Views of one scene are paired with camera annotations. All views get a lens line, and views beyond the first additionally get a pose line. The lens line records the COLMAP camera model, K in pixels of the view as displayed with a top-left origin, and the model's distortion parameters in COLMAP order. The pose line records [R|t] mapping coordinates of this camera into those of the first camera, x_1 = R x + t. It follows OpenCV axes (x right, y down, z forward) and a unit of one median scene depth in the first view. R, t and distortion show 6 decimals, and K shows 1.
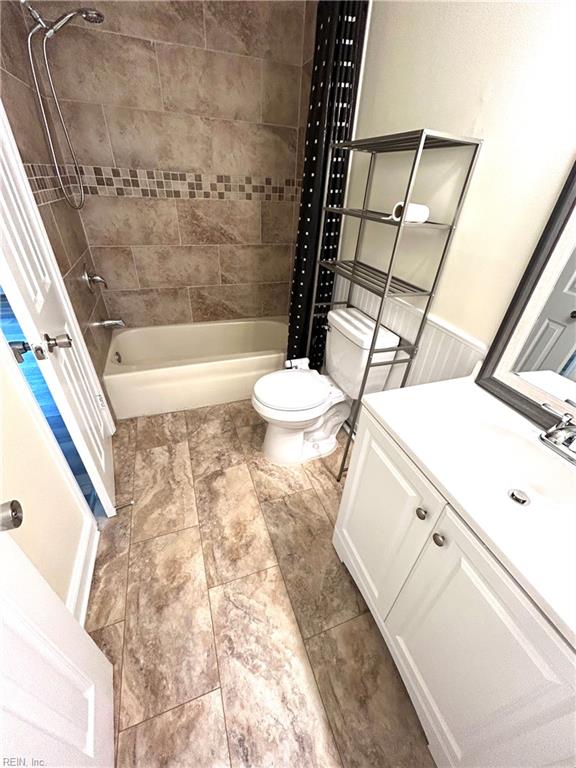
lens RADIAL K [[311.2, 0, 295.2], [0, 311.2, 381.5], [0, 0, 1]] dist [-0.005382, 0.002176]
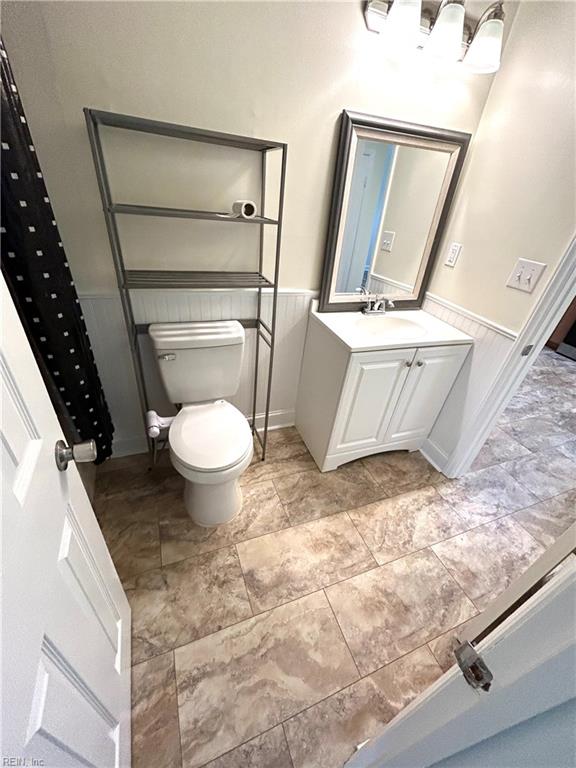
lens RADIAL K [[311.2, 0, 281.9], [0, 311.2, 383.1], [0, 0, 1]] dist [-0.005382, 0.002176]
pose [[-0.005395, -0.581837, 0.813288, -0.719126], [0.449744, 0.724990, 0.521651, -0.504342], [-0.893141, 0.368586, 0.257766, 0.686477]]
